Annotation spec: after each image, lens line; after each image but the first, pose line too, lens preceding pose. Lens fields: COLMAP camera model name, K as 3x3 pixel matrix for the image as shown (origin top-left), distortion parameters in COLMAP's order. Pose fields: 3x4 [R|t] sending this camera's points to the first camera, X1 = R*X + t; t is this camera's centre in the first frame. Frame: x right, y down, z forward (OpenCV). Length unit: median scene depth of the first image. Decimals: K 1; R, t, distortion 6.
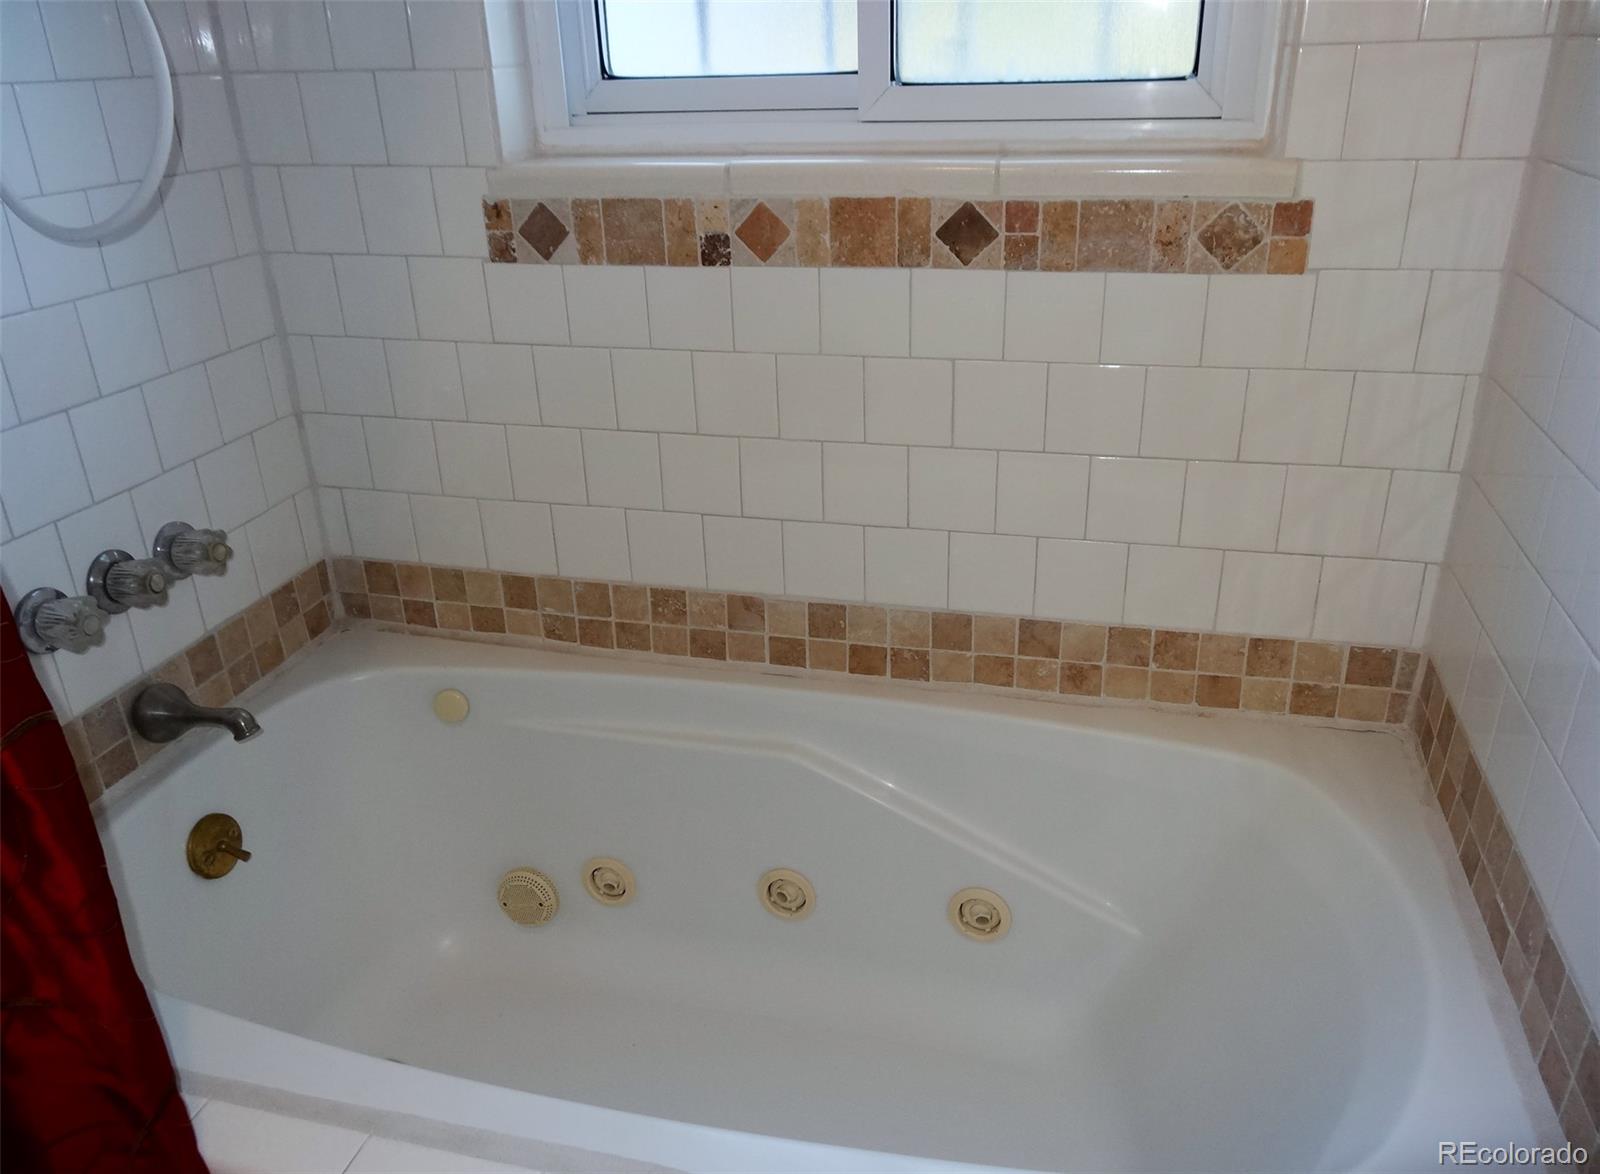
lens RADIAL K [[1196.7, 0, 803.1], [0, 1196.7, 591.7], [0, 0, 1]] dist [-0.008071, 0.000526]
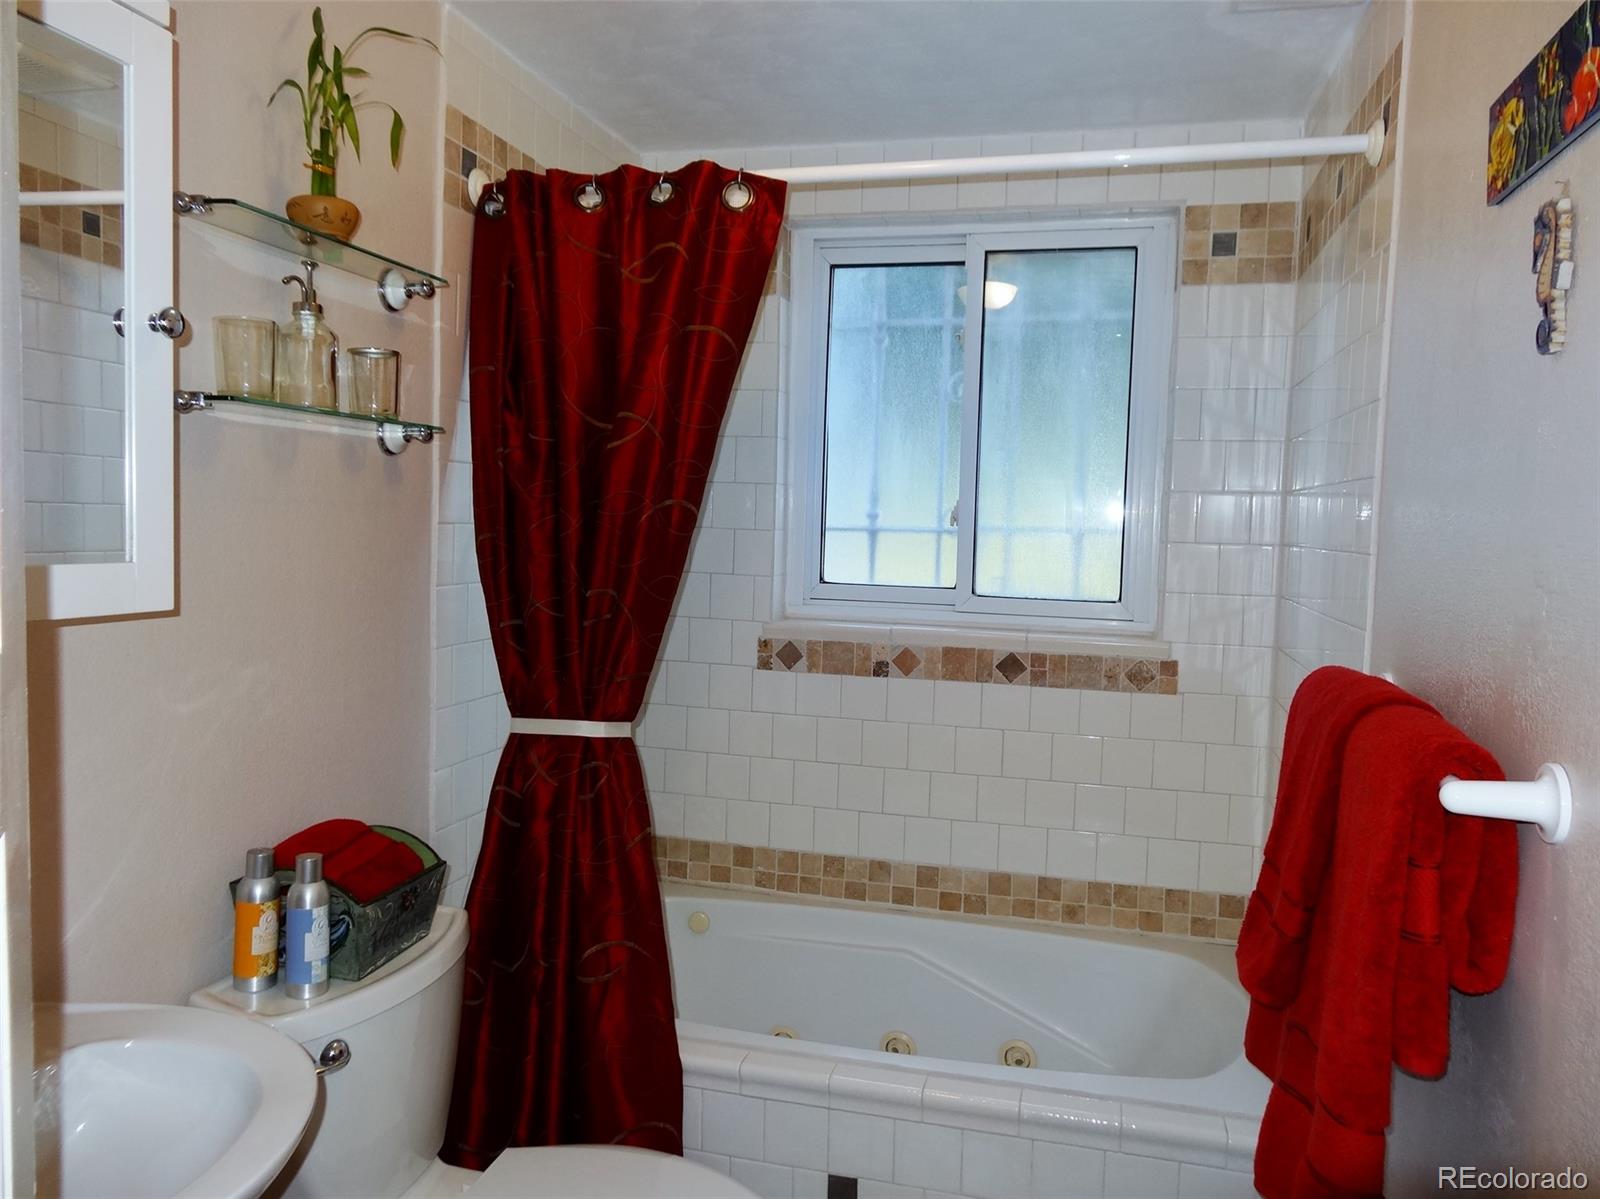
lens RADIAL K [[1196.7, 0, 795.7], [0, 1196.7, 599.5], [0, 0, 1]] dist [-0.008071, 0.000526]
pose [[0.998269, 0.058647, 0.004528, -0.220039], [-0.053074, 0.931246, -0.360504, 0.309902], [-0.025359, 0.359640, 0.932747, -0.832066]]
